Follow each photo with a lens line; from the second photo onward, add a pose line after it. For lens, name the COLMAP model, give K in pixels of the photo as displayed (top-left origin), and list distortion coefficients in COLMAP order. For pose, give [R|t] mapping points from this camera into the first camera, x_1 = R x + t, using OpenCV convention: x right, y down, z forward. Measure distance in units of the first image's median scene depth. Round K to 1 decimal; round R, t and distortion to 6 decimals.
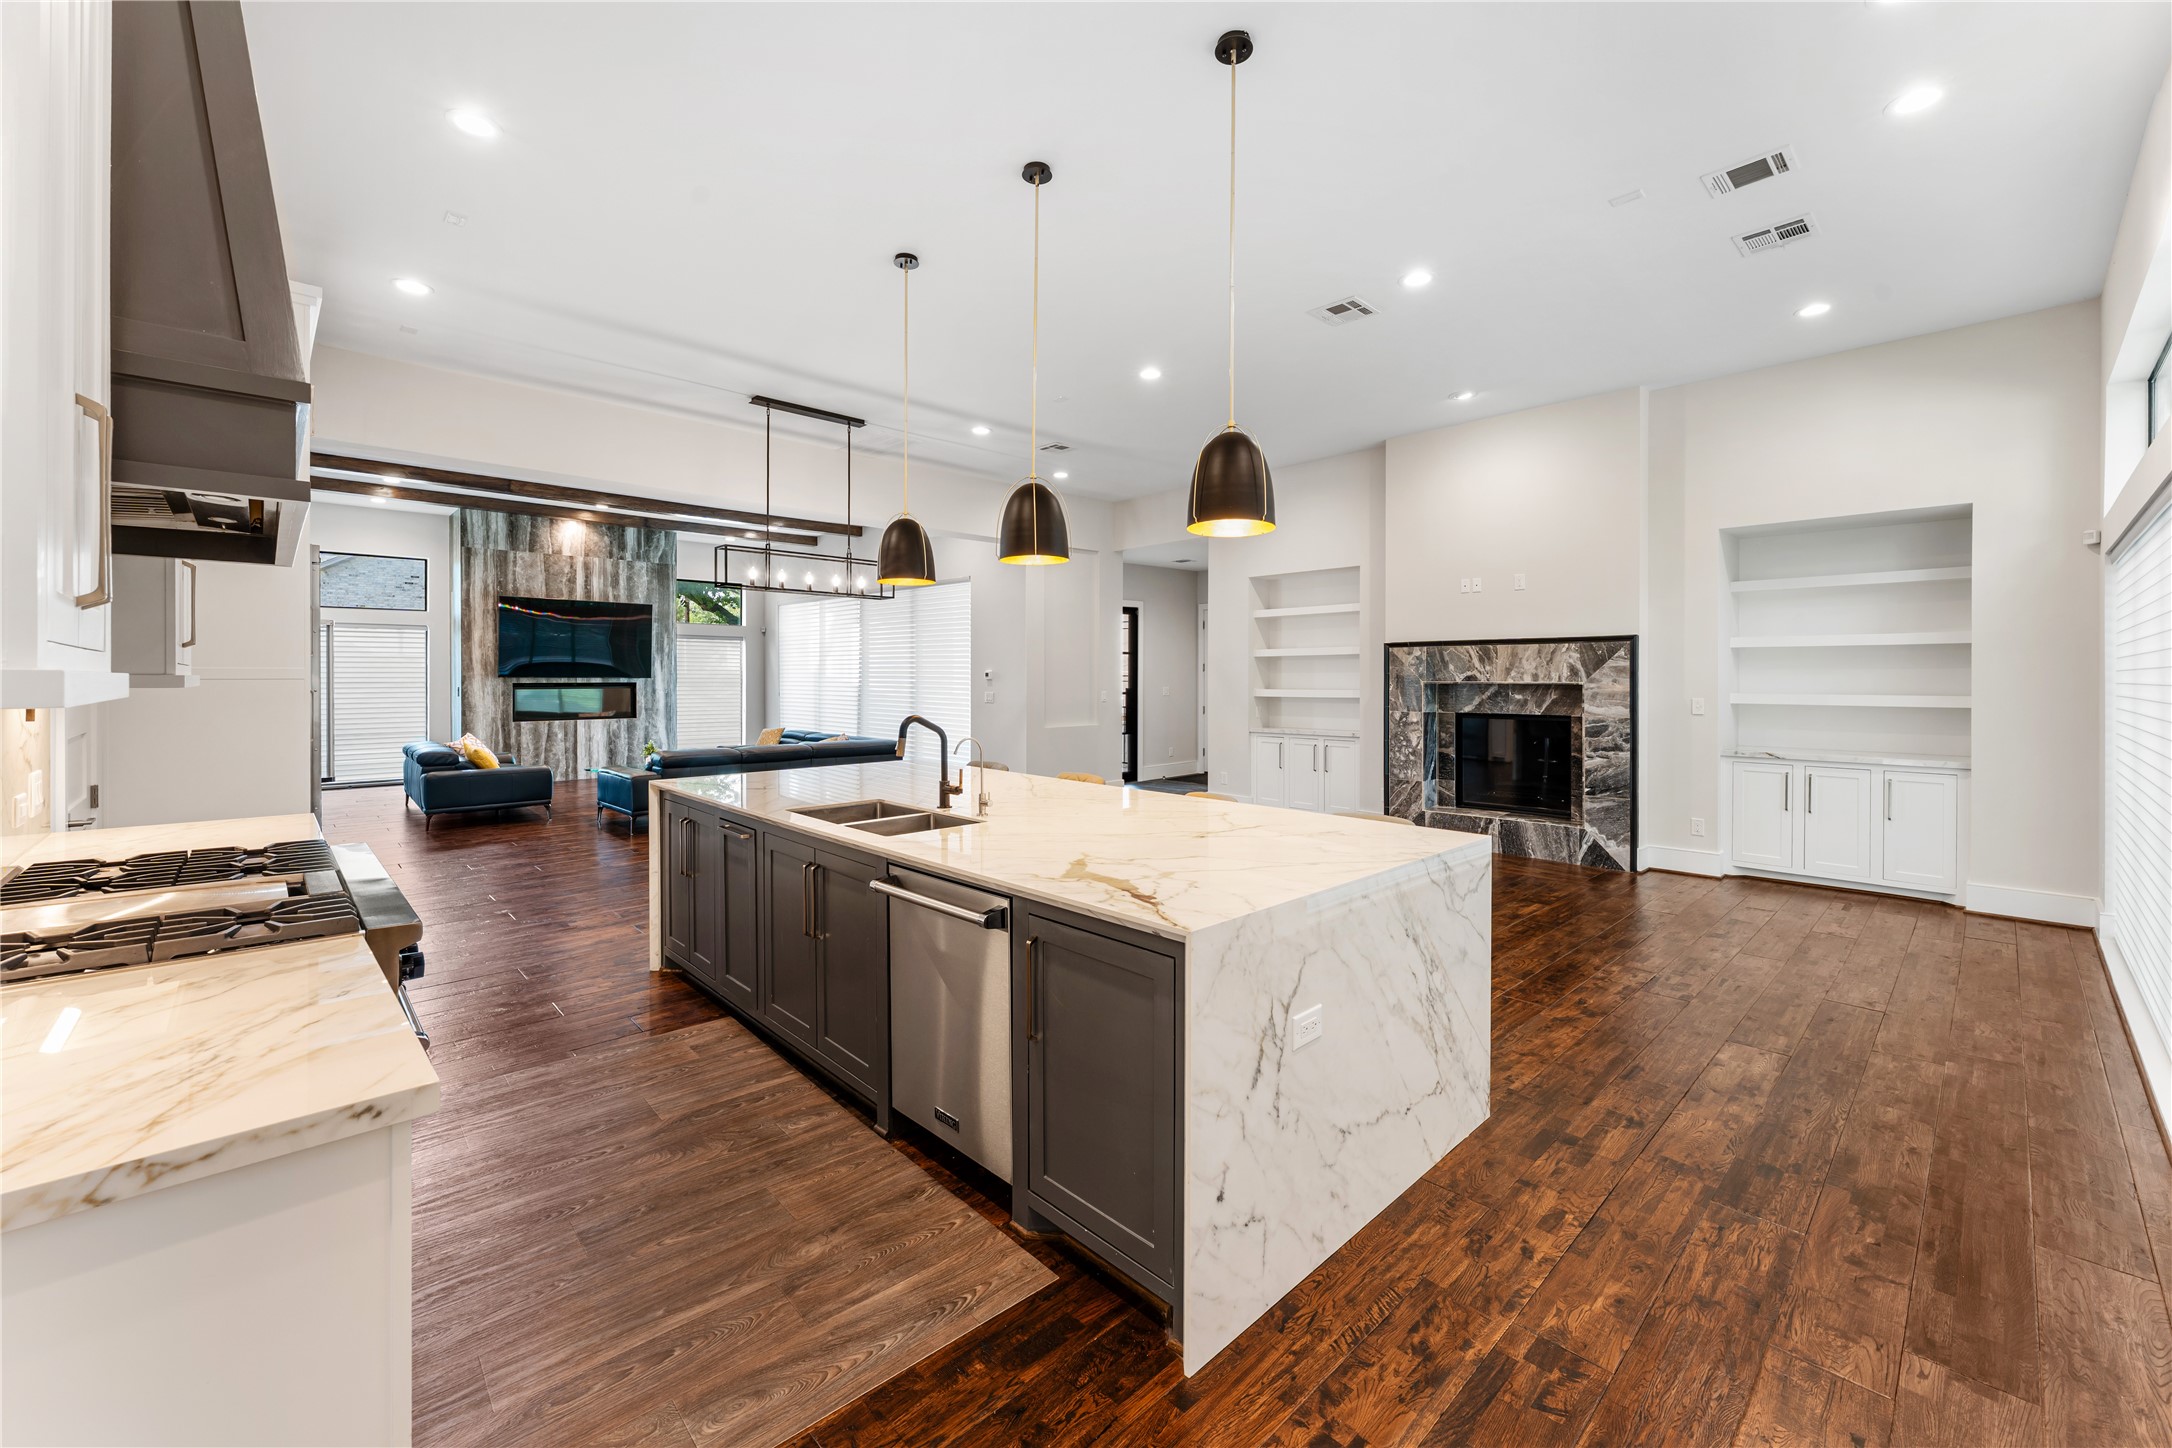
lens RADIAL K [[877.6, 0, 1081.5], [0, 877.6, 683.3], [0, 0, 1]] dist [0.004788, 0.000003]
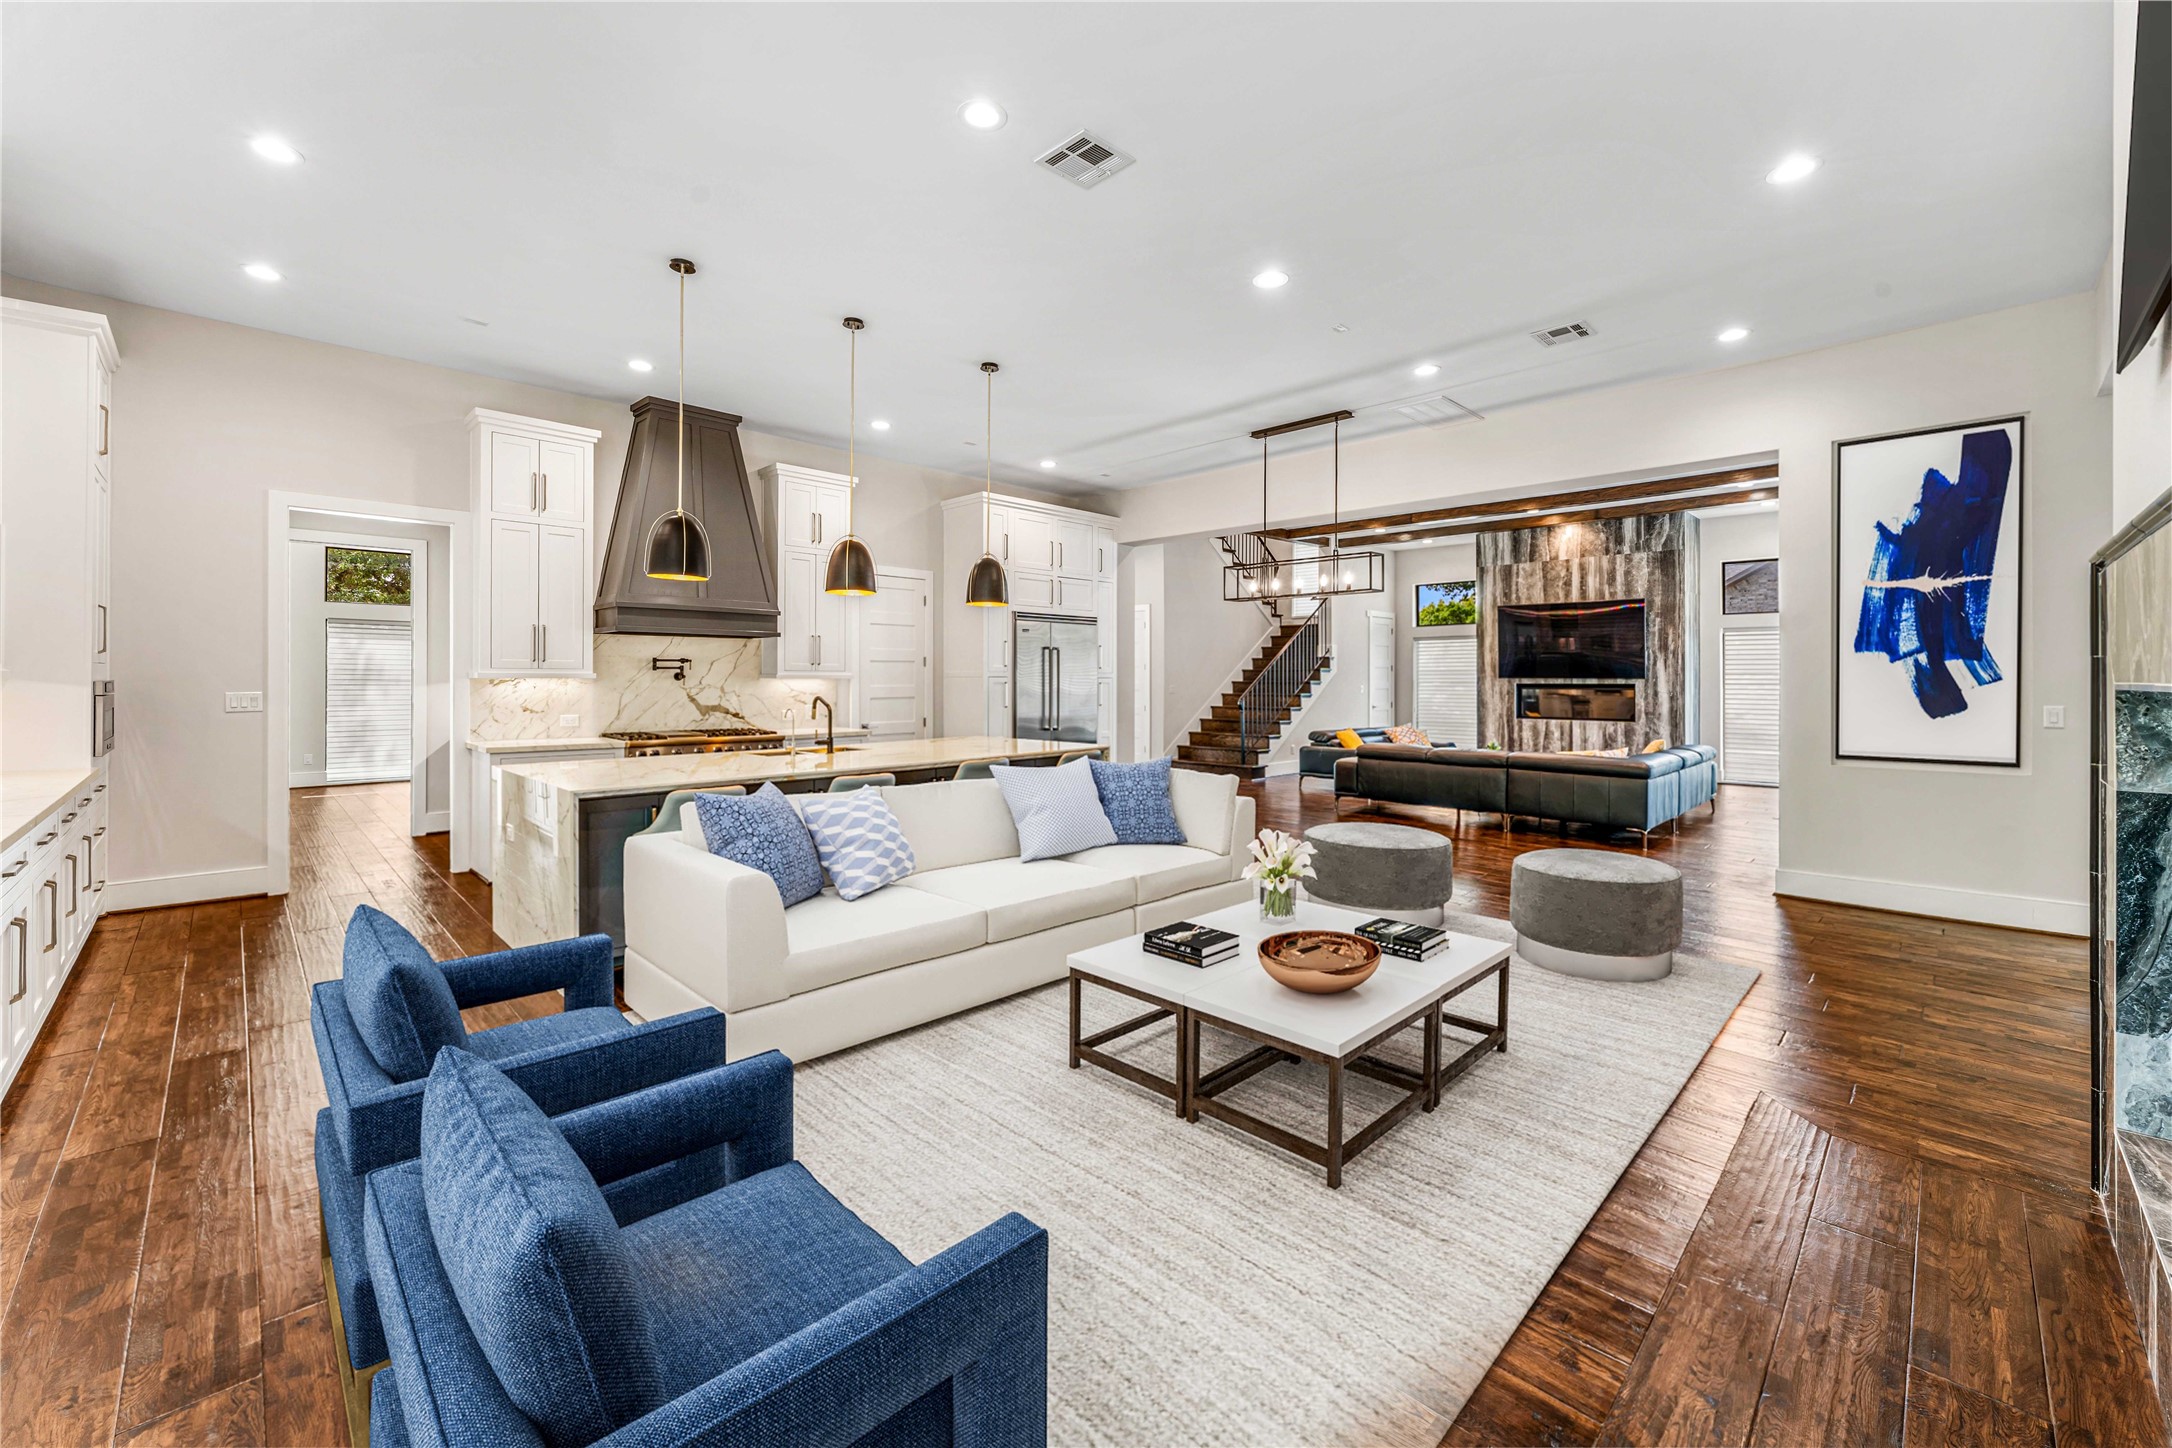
lens RADIAL K [[877.6, 0, 1080.7], [0, 877.6, 670.8], [0, 0, 1]] dist [0.004788, 0.000003]
pose [[0.021922, -0.009858, -0.999711, 0.434972], [-0.009129, 0.999908, -0.010060, 0.000135], [0.999718, 0.009347, 0.021830, 0.420018]]
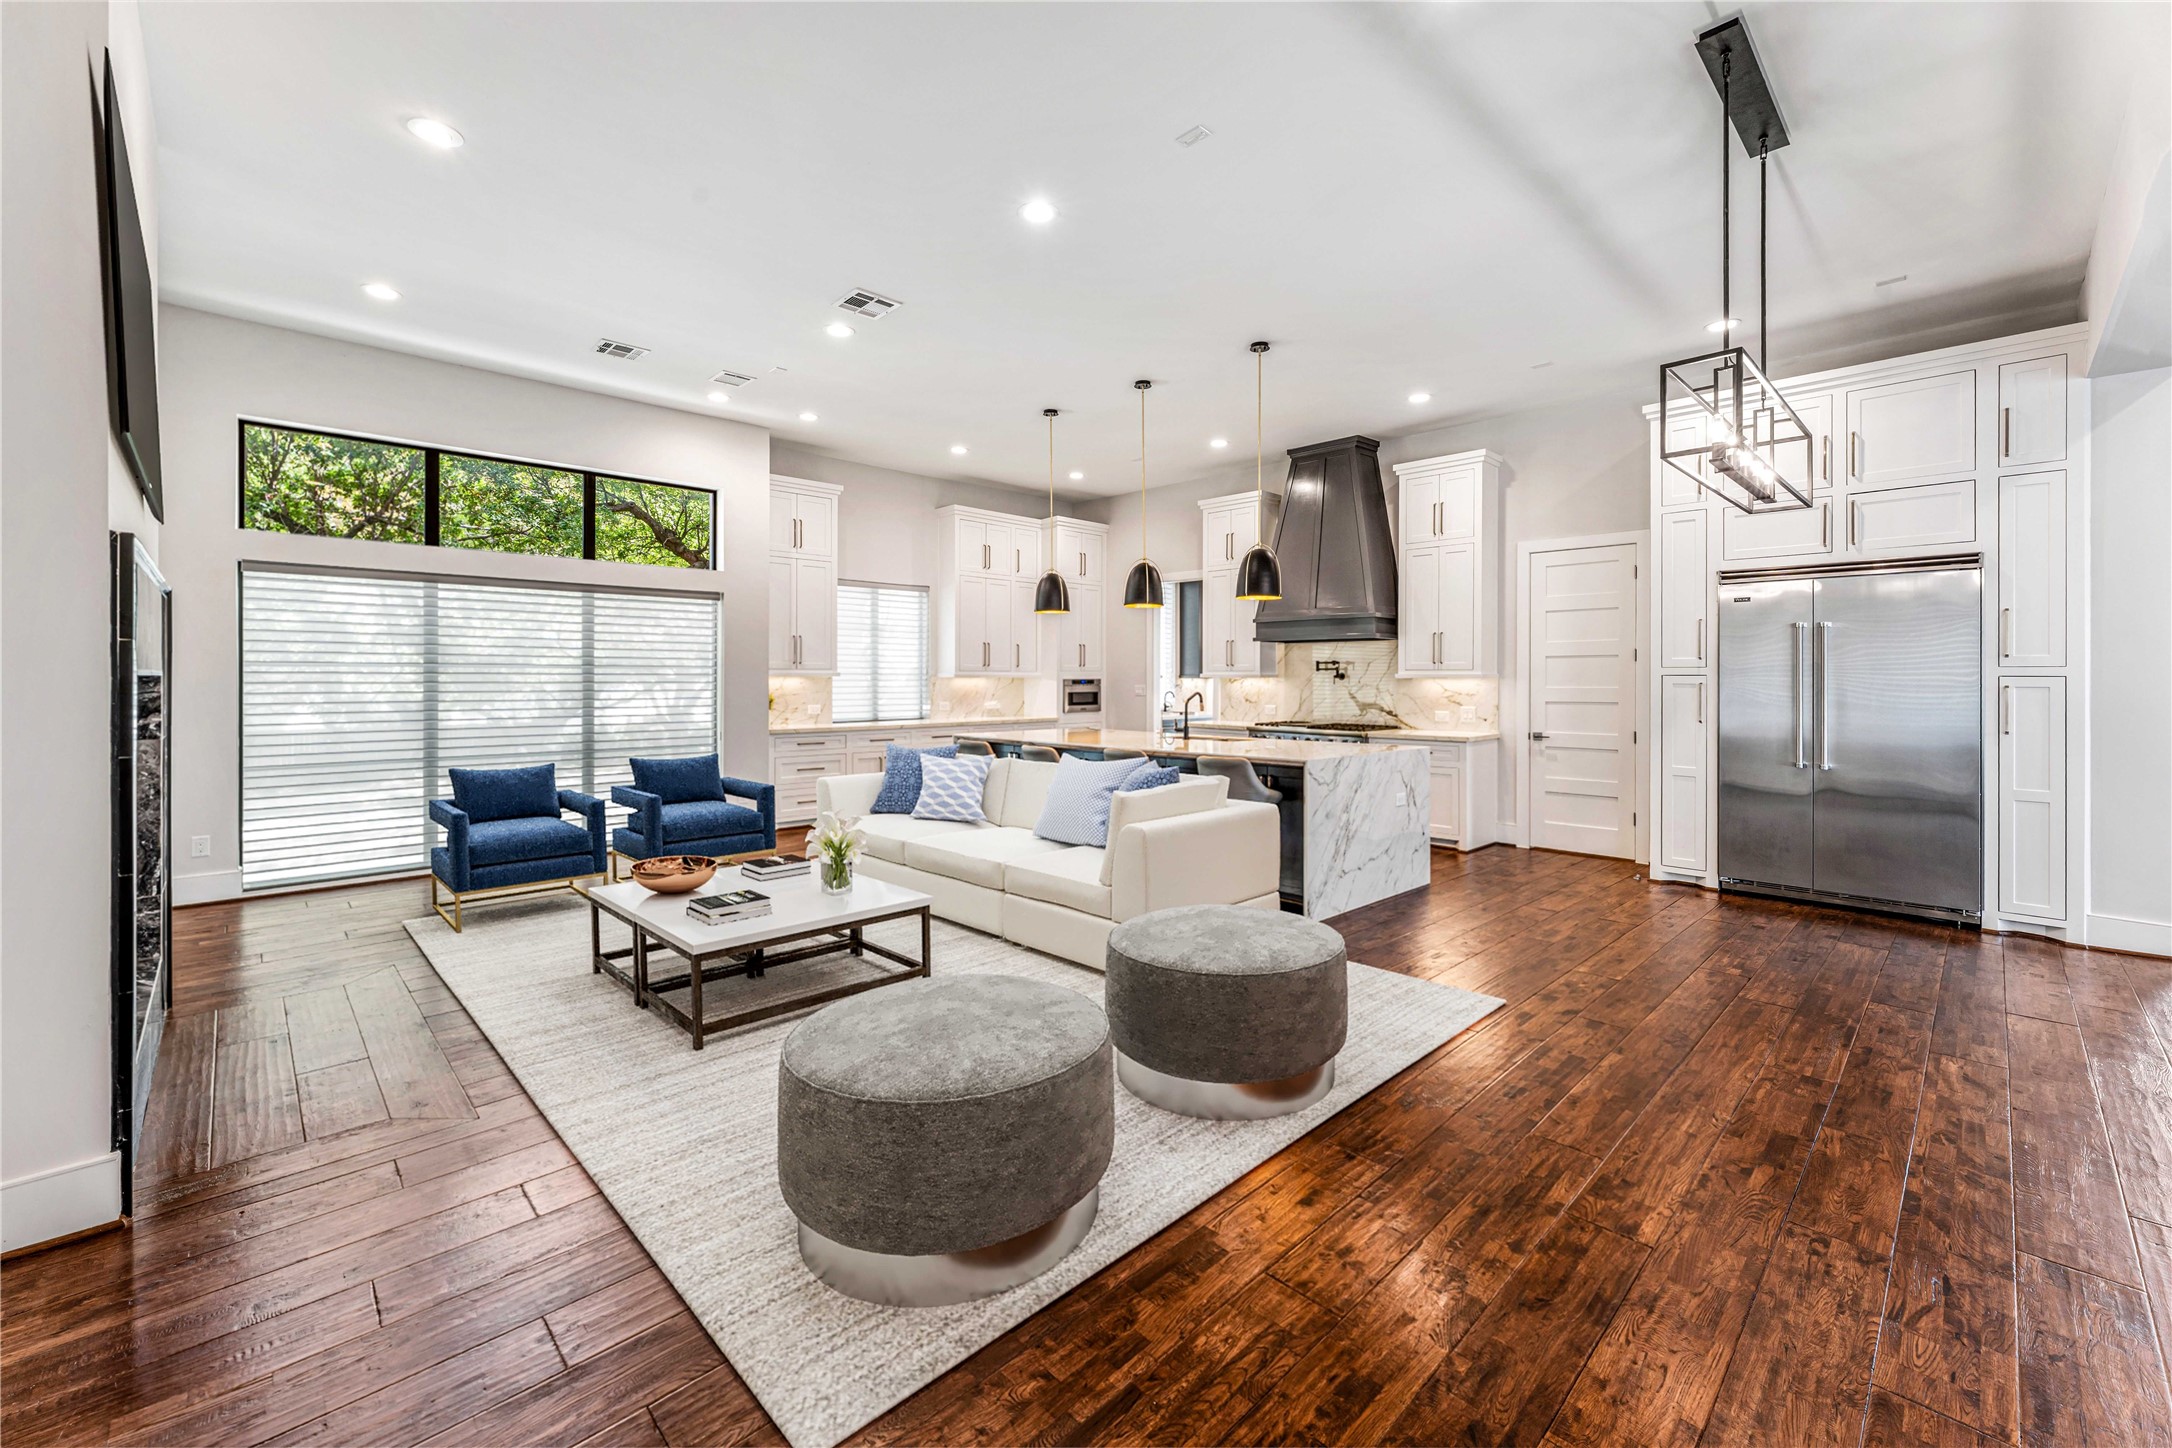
lens RADIAL K [[877.6, 0, 1093.9], [0, 877.6, 679.6], [0, 0, 1]] dist [0.004788, 0.000003]
pose [[-0.999665, -0.001988, -0.025819, 0.027790], [-0.002262, 0.999941, 0.010610, -0.003871], [0.025797, 0.010665, -0.999610, 0.854515]]
